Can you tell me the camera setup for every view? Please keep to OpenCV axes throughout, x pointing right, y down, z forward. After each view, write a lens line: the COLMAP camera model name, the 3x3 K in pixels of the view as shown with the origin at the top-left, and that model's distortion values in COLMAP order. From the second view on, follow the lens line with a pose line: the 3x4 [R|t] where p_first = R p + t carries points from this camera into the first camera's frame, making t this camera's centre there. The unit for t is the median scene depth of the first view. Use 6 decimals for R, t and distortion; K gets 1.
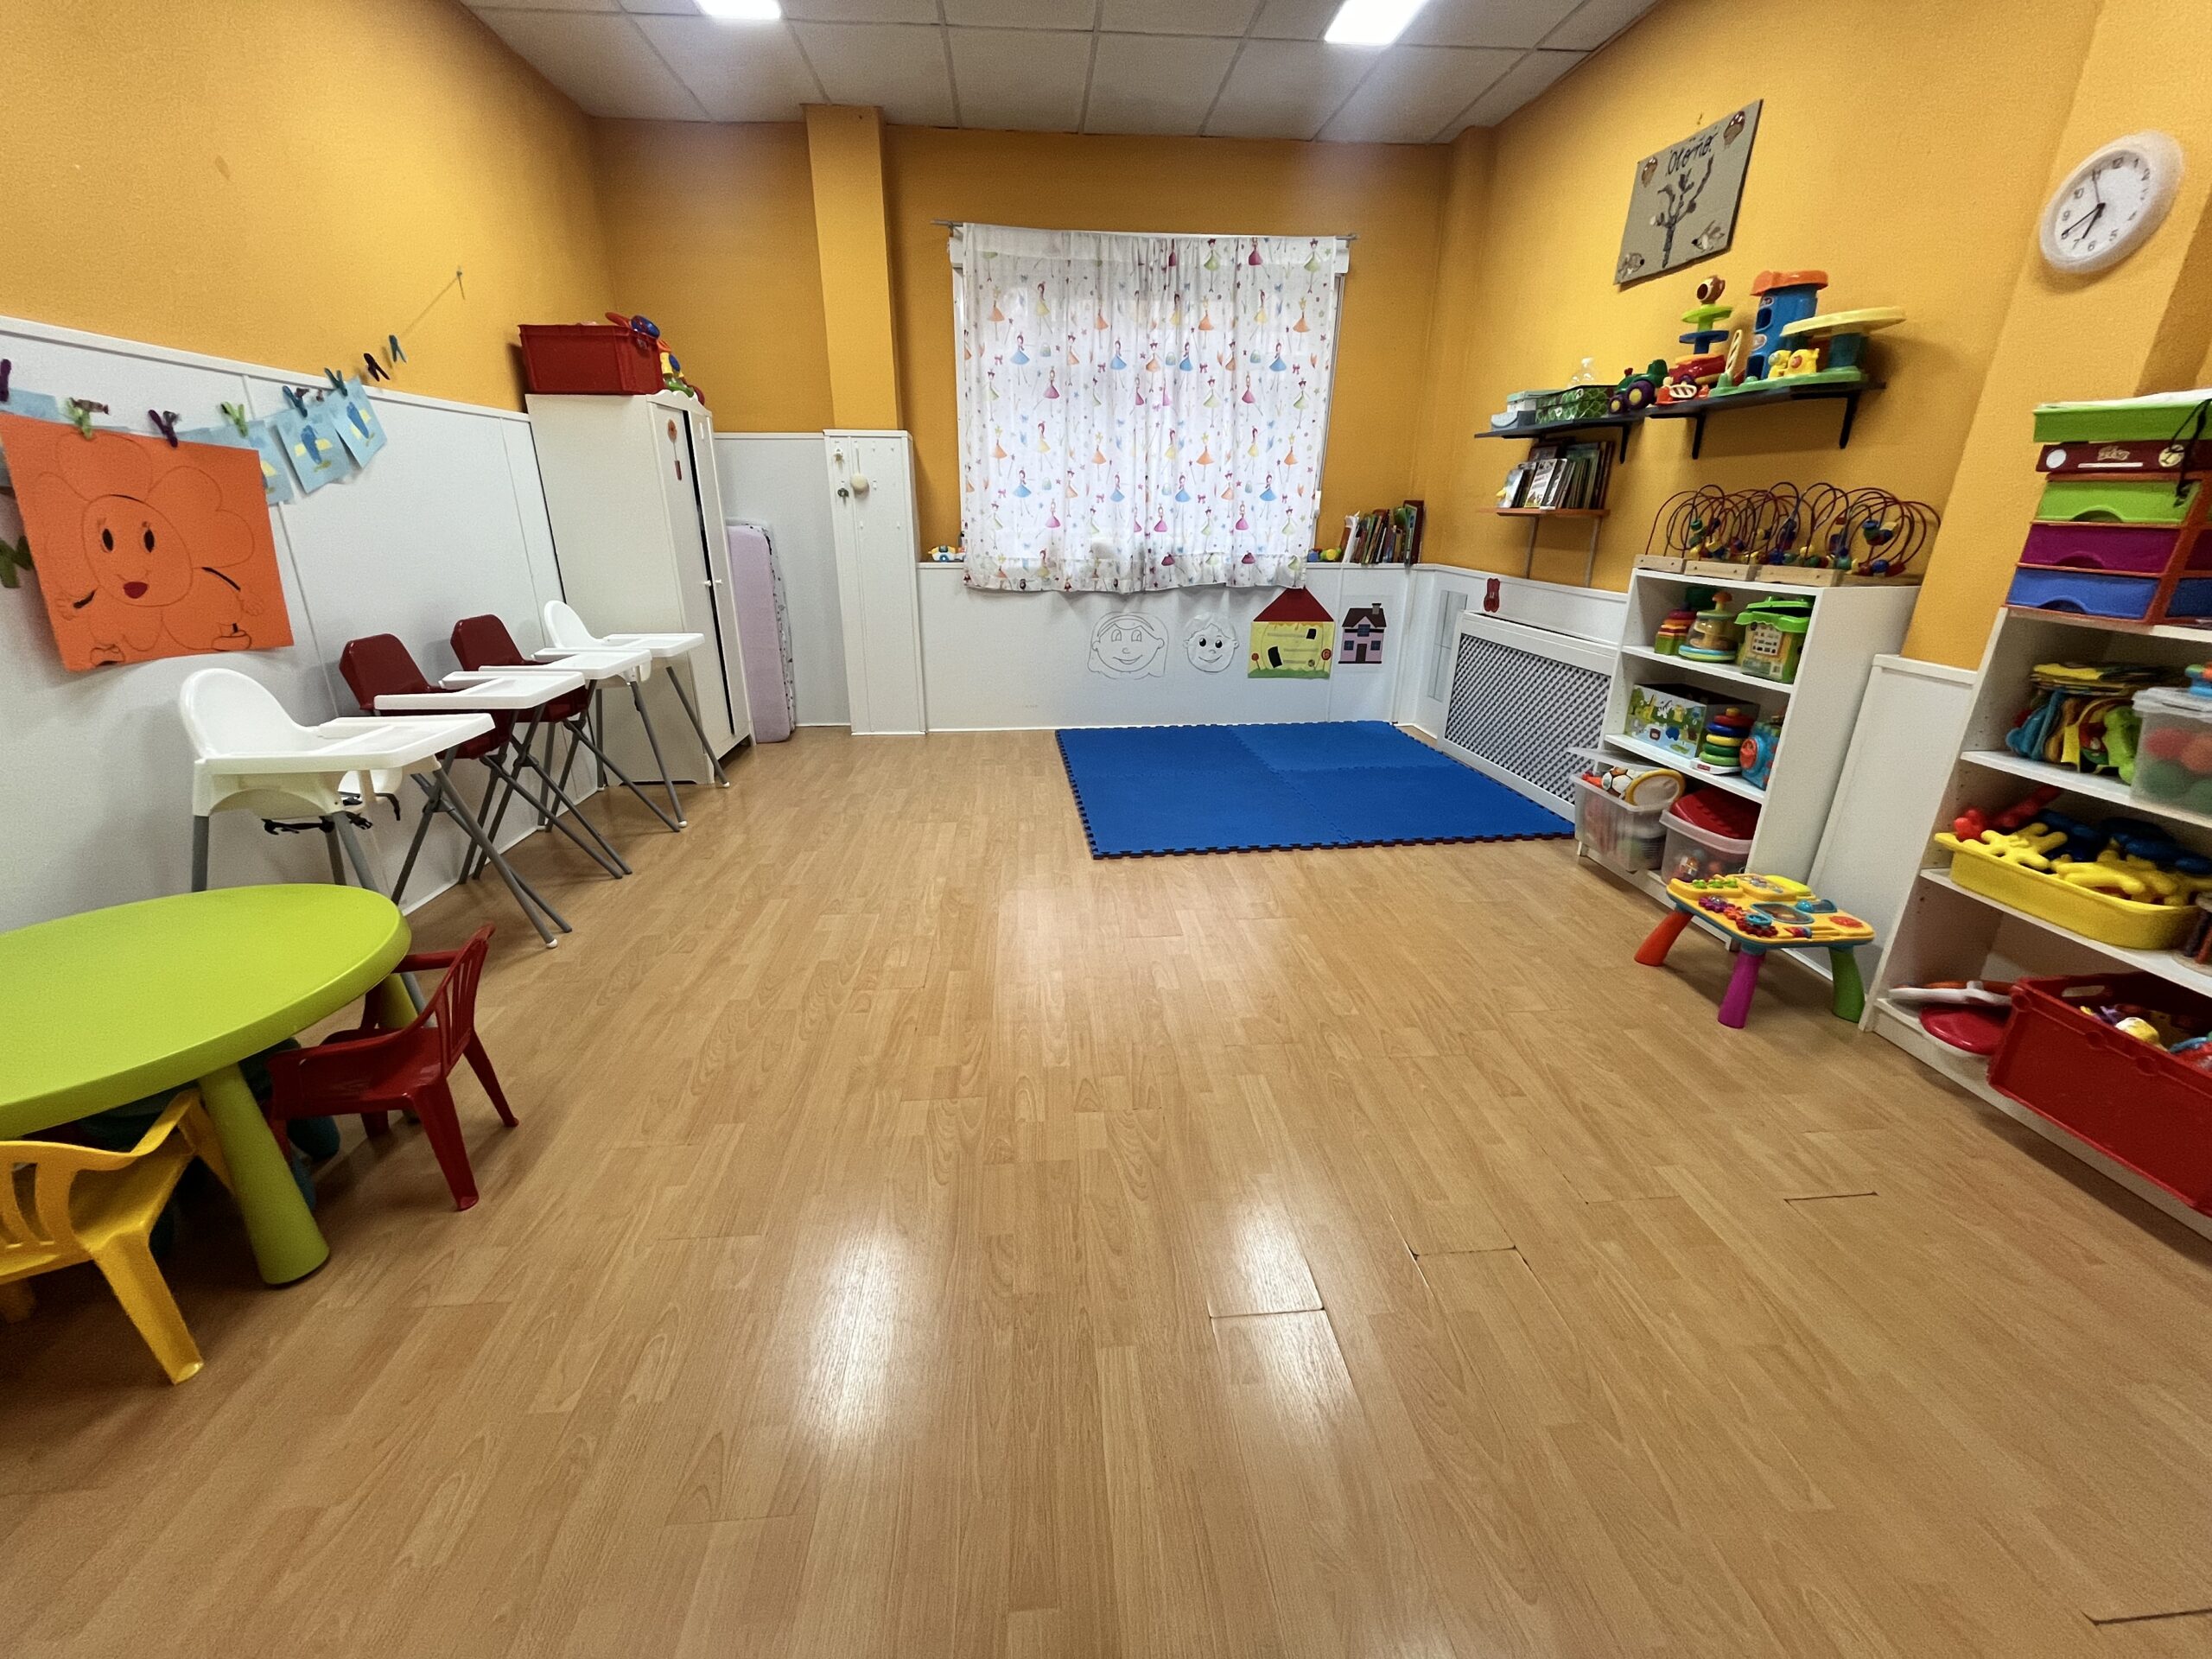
lens RADIAL K [[889.1, 0, 1118.2], [0, 889.1, 841.4], [0, 0, 1]] dist [-0.002449, -0.000431]
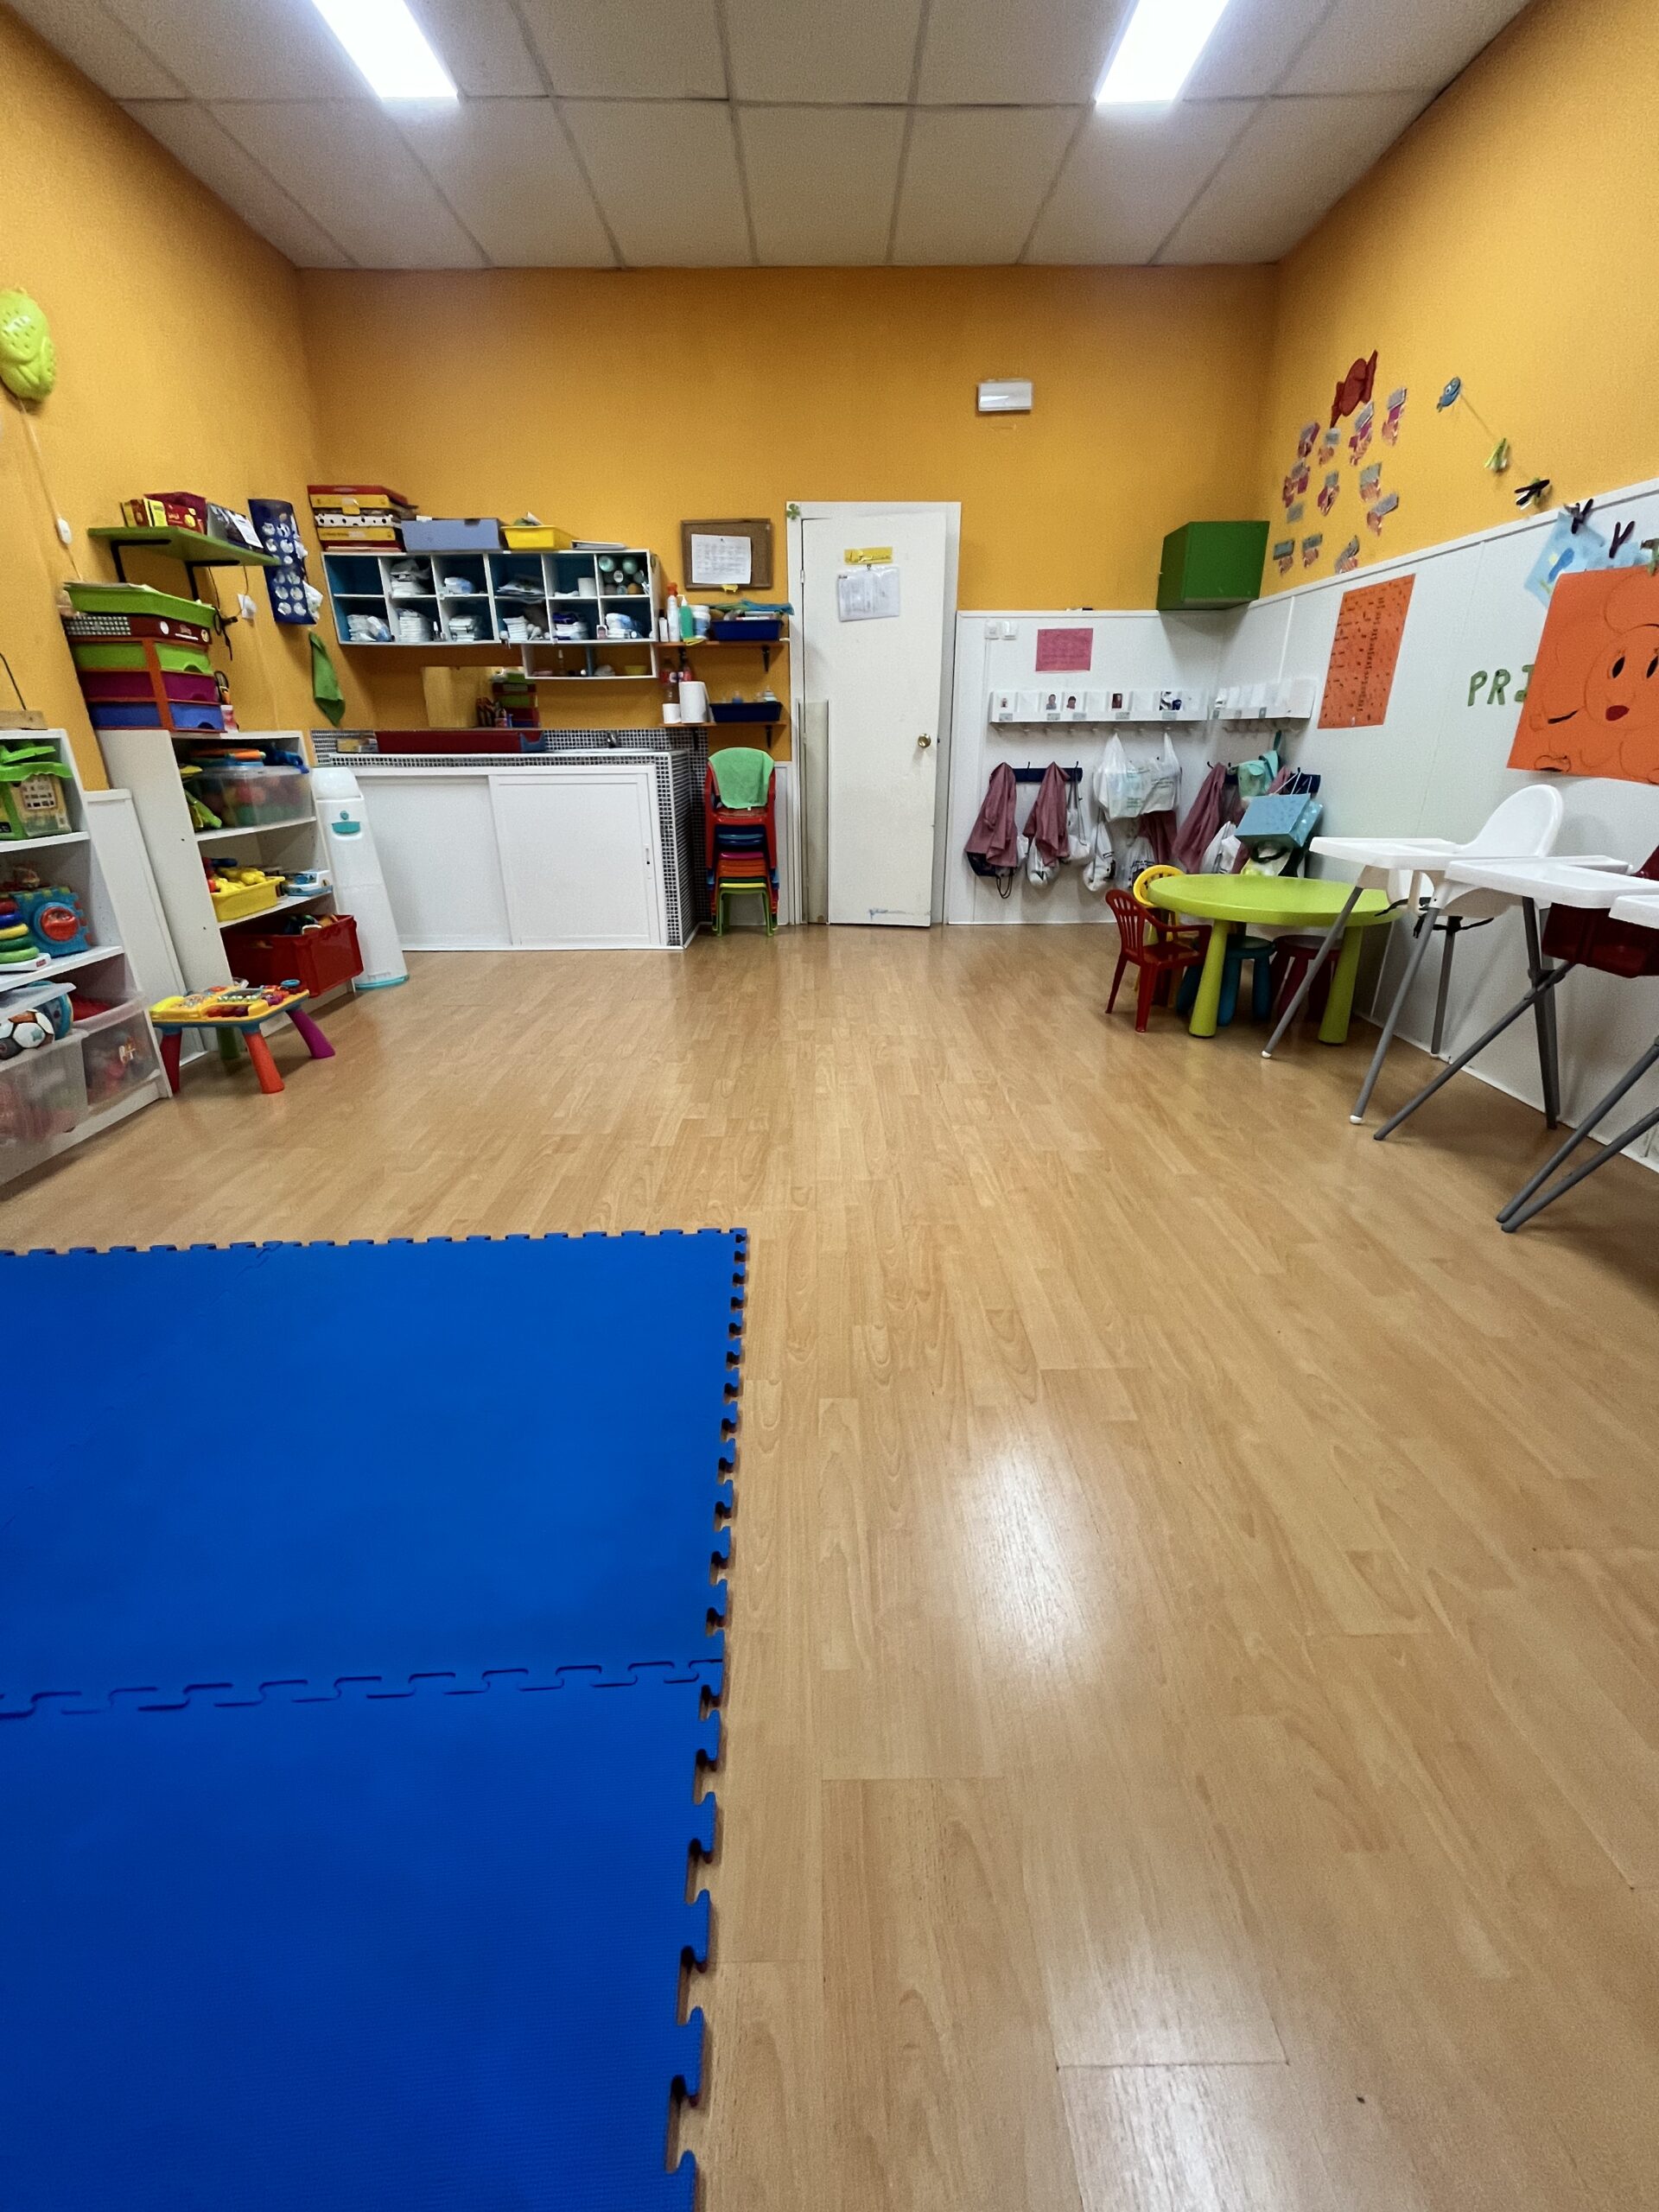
lens RADIAL K [[889.1, 0, 821.2], [0, 889.1, 1105.2], [0, 0, 1]] dist [-0.002449, -0.000431]
pose [[-0.995833, -0.031455, 0.085602, -0.161004], [0.035707, 0.729218, 0.683350, -0.574710], [-0.083917, 0.683558, -0.725056, 1.772217]]
